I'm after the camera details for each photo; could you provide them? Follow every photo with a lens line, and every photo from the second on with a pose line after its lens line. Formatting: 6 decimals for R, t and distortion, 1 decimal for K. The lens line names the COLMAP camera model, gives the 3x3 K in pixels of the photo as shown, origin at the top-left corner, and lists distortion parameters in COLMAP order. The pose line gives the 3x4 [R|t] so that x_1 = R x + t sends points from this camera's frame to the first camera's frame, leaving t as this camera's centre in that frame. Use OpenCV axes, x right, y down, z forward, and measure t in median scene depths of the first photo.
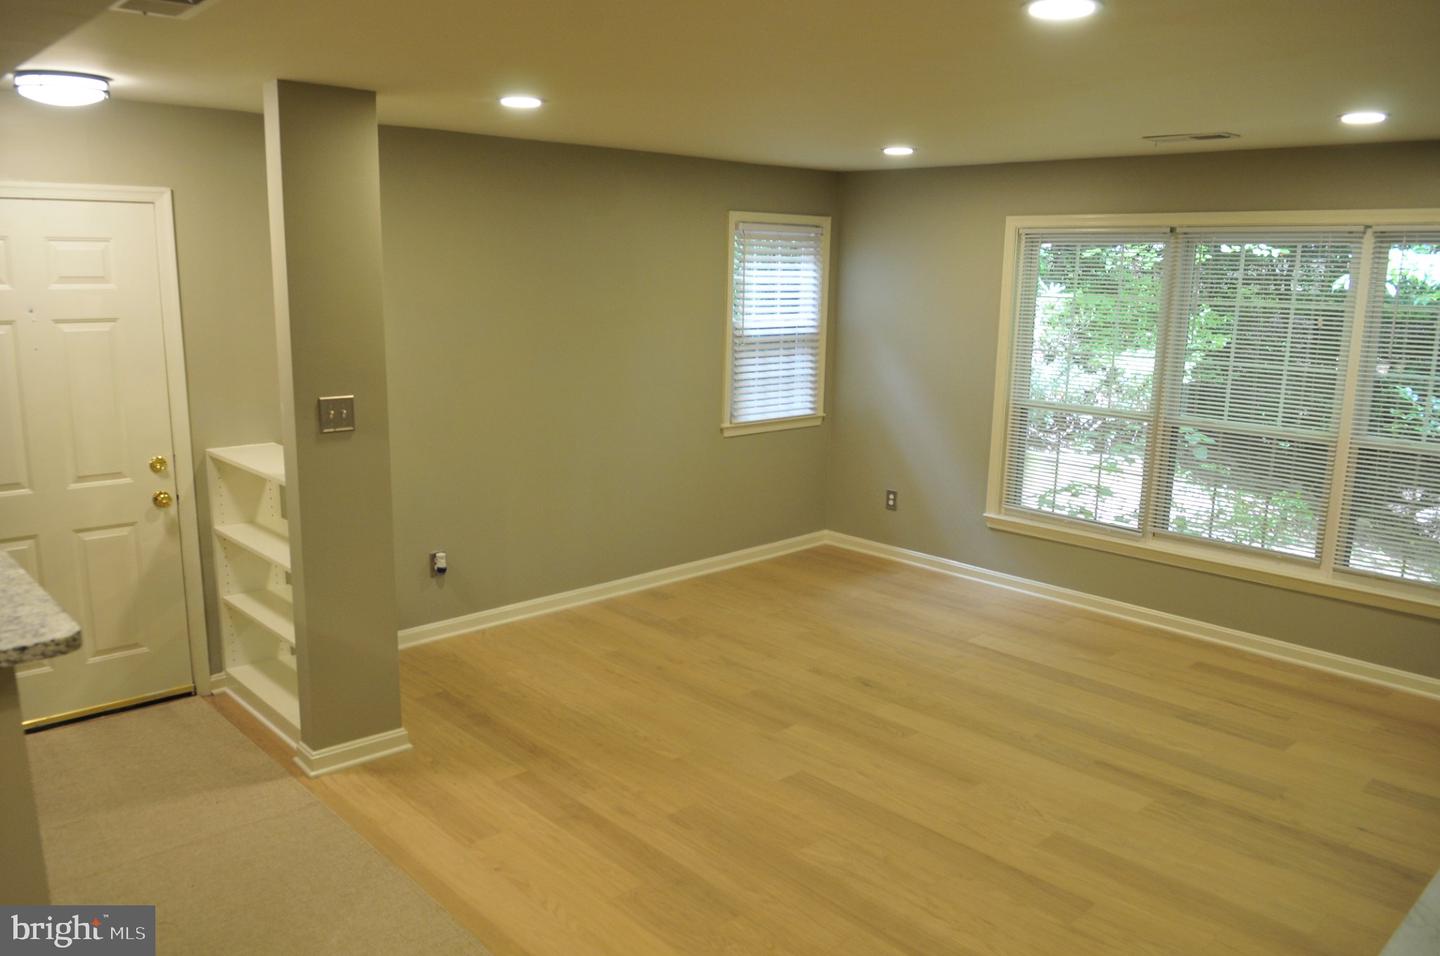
lens RADIAL K [[1070.4, 0, 720.0], [0, 1070.4, 478.0], [0, 0, 1]] dist [-0.020129, -0.039294]
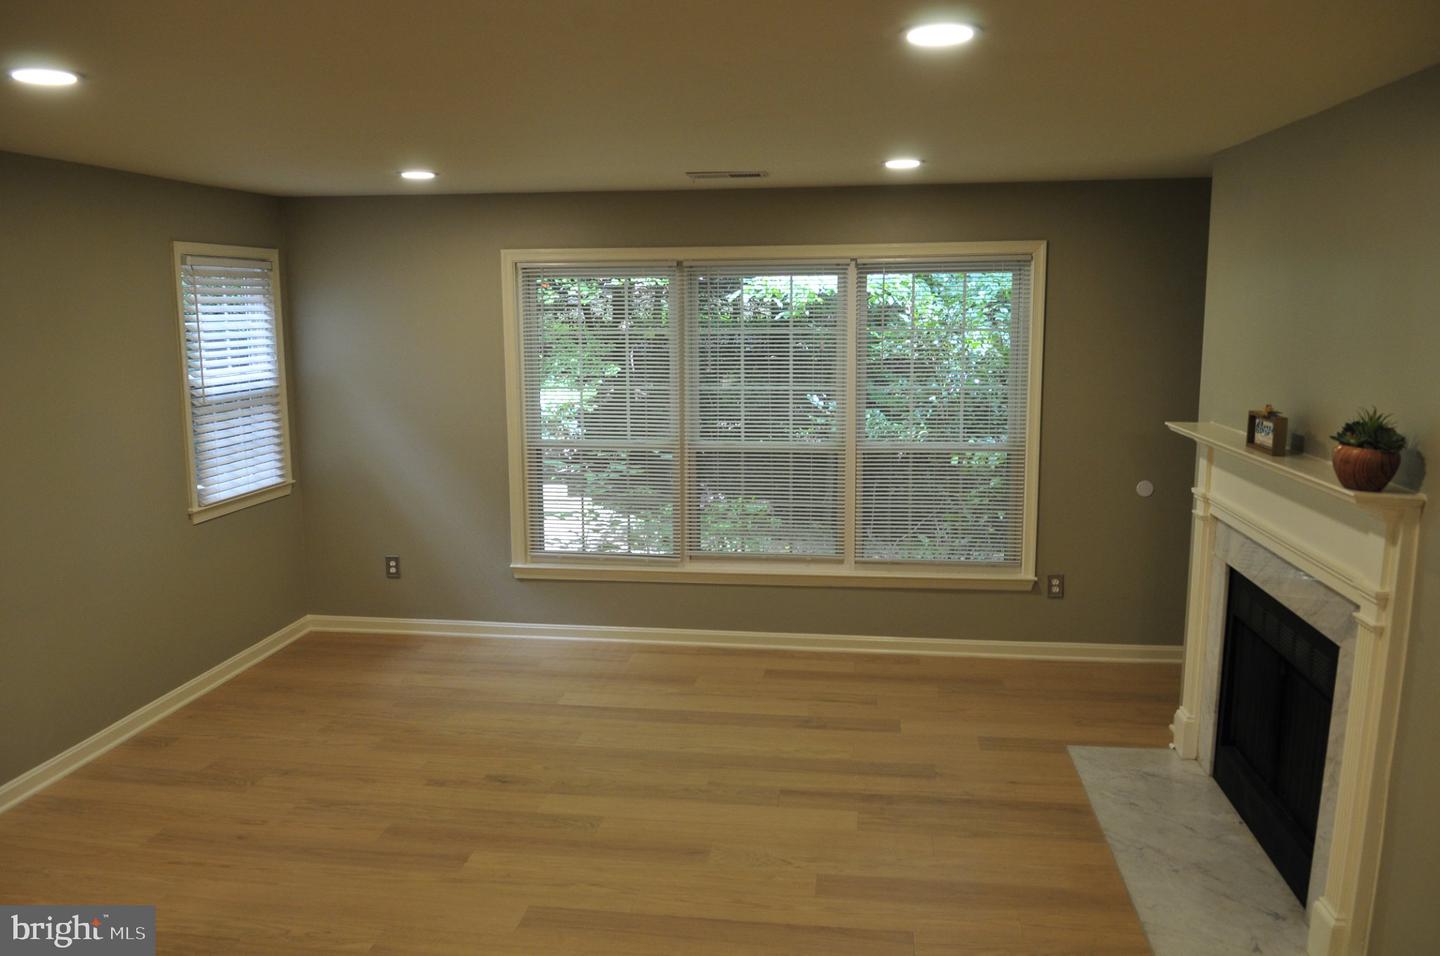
lens RADIAL K [[1070.4, 0, 720.0], [0, 1070.4, 478.0], [0, 0, 1]] dist [-0.020129, -0.039294]
pose [[0.781633, -0.118613, 0.612357, -0.224959], [0.137894, 0.990321, 0.015810, -0.040933], [-0.608305, 0.072083, 0.790423, 0.182985]]
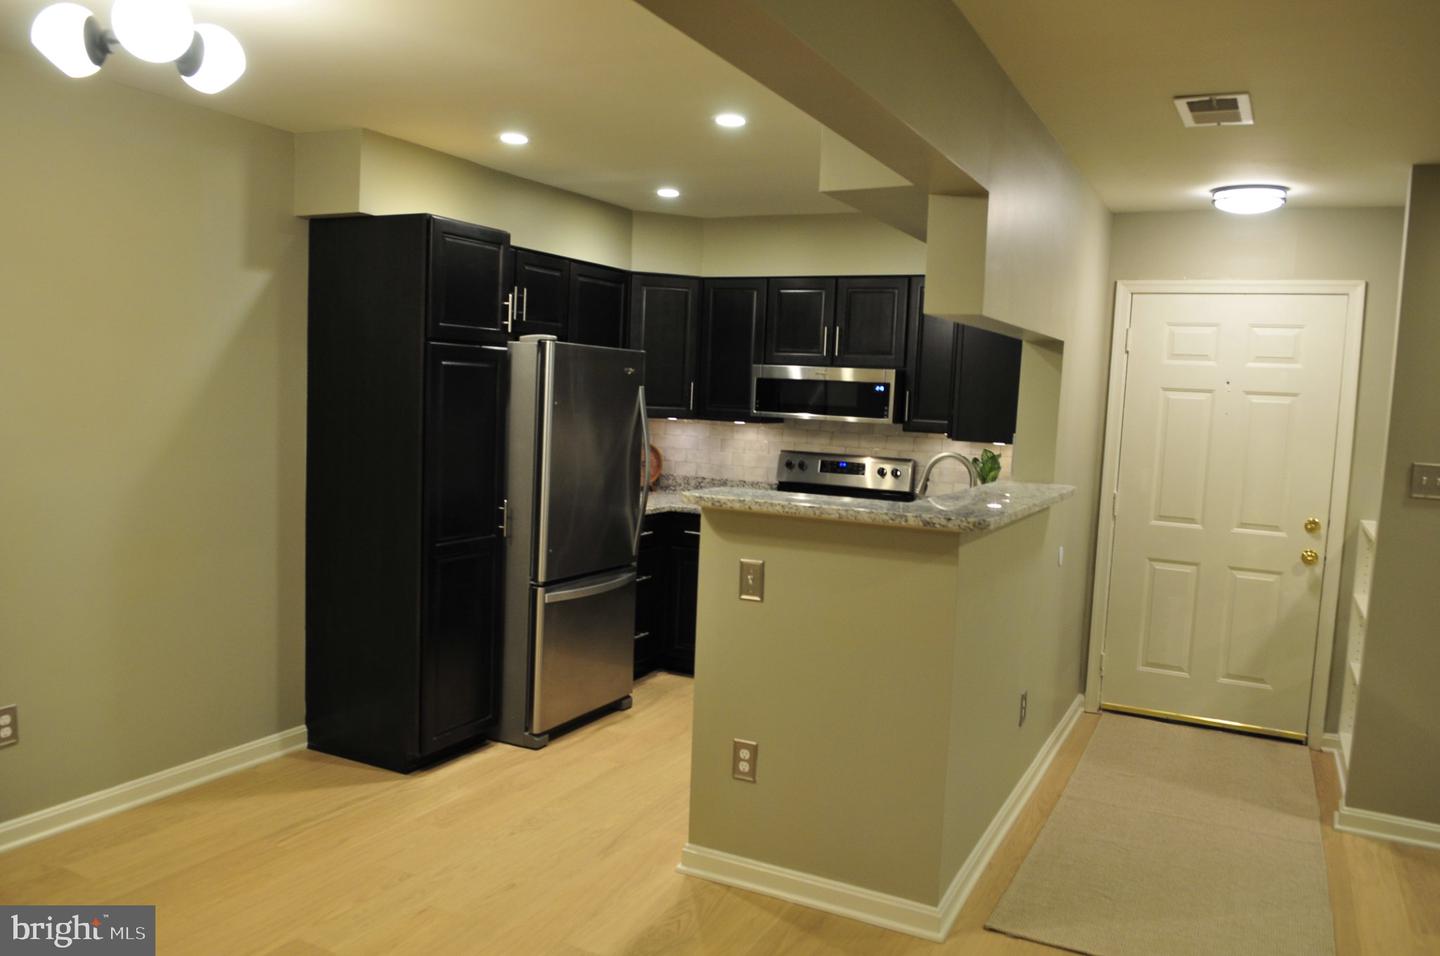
lens RADIAL K [[1070.4, 0, 720.0], [0, 1070.4, 478.0], [0, 0, 1]] dist [-0.020129, -0.039294]
pose [[0.332945, 0.080947, -0.939465, 0.261783], [-0.219301, 0.975637, 0.006344, 0.058239], [0.917090, 0.203914, 0.342585, 0.033829]]
